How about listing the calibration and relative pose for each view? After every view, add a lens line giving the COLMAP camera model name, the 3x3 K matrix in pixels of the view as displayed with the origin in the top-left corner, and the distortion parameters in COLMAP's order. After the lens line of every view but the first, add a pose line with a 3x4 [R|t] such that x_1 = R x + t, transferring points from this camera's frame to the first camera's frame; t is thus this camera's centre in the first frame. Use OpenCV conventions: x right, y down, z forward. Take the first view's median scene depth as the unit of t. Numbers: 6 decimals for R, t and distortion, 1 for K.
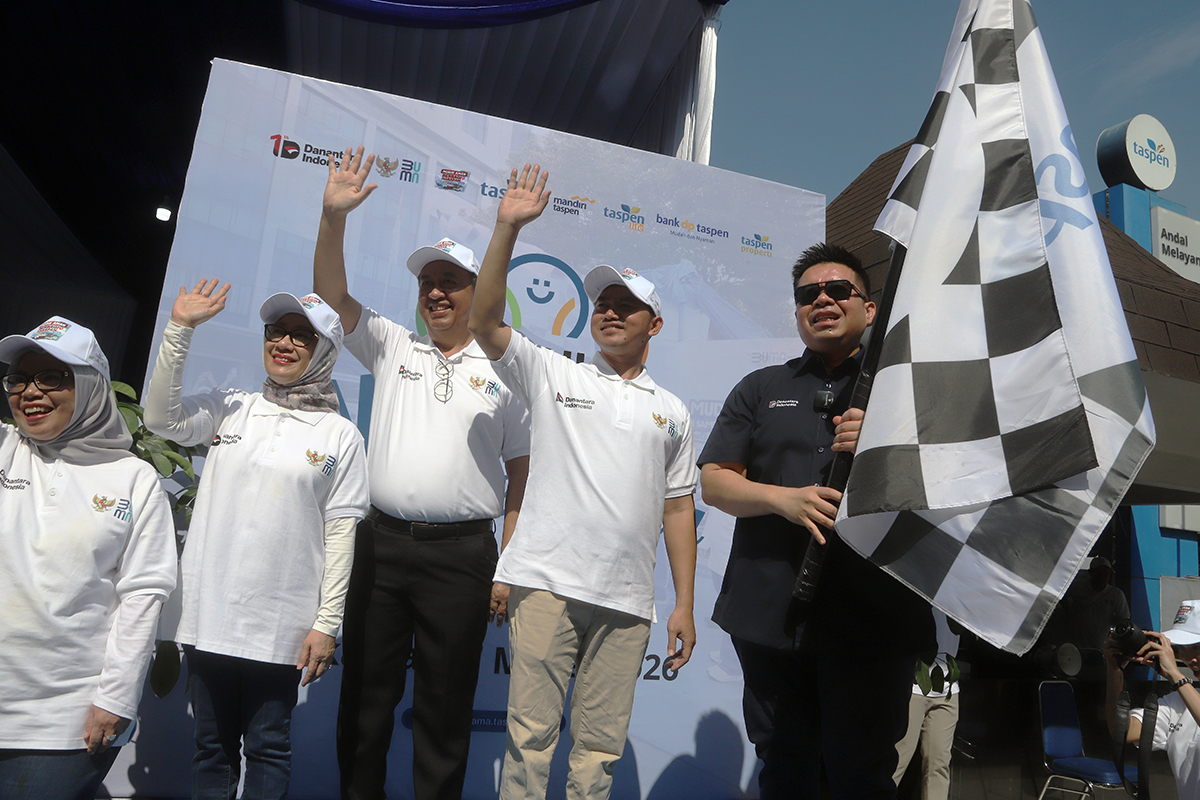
lens RADIAL K [[768.6, 0, 562.7], [0, 768.6, 403.1], [0, 0, 1]] dist [-0.065453, -0.000768]
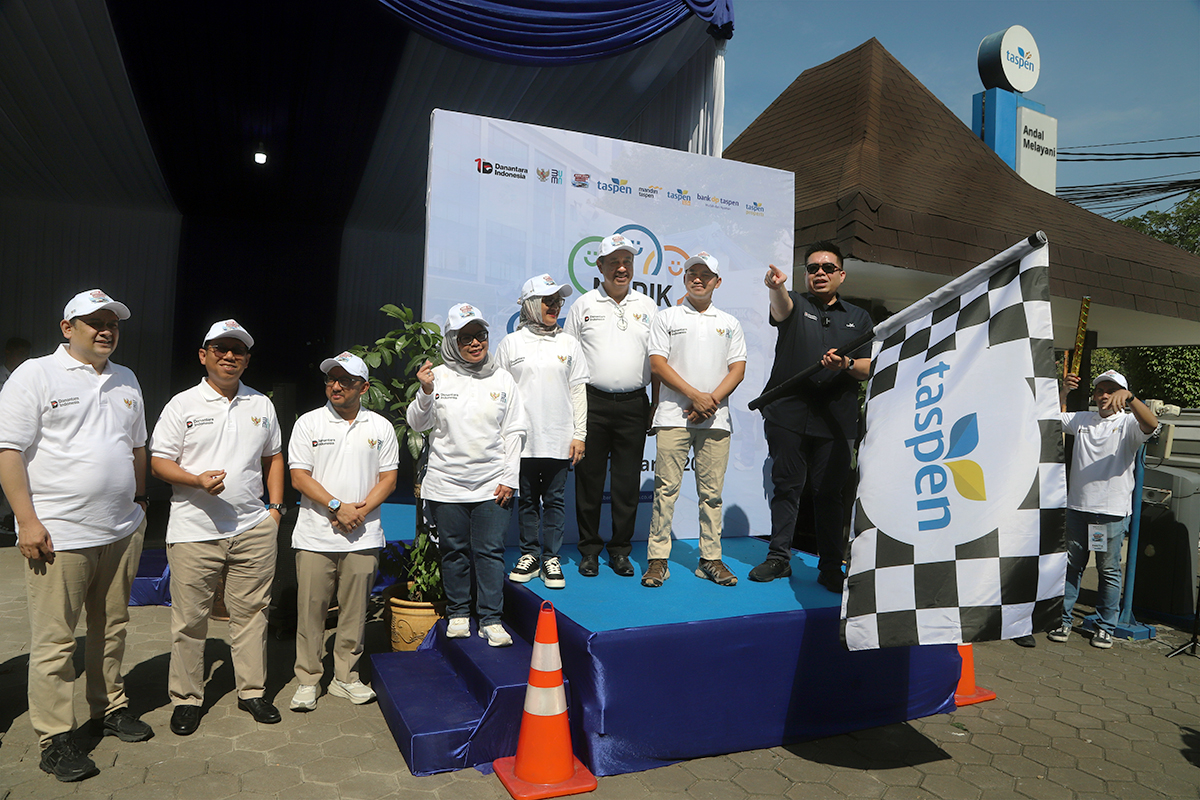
lens RADIAL K [[768.6, 0, 562.7], [0, 768.6, 403.1], [0, 0, 1]] dist [-0.065453, -0.000768]
pose [[0.991667, -0.063481, 0.112101, -0.394678], [0.042369, 0.982469, 0.181548, -0.123287], [-0.121661, -0.175286, 0.976972, -0.670406]]
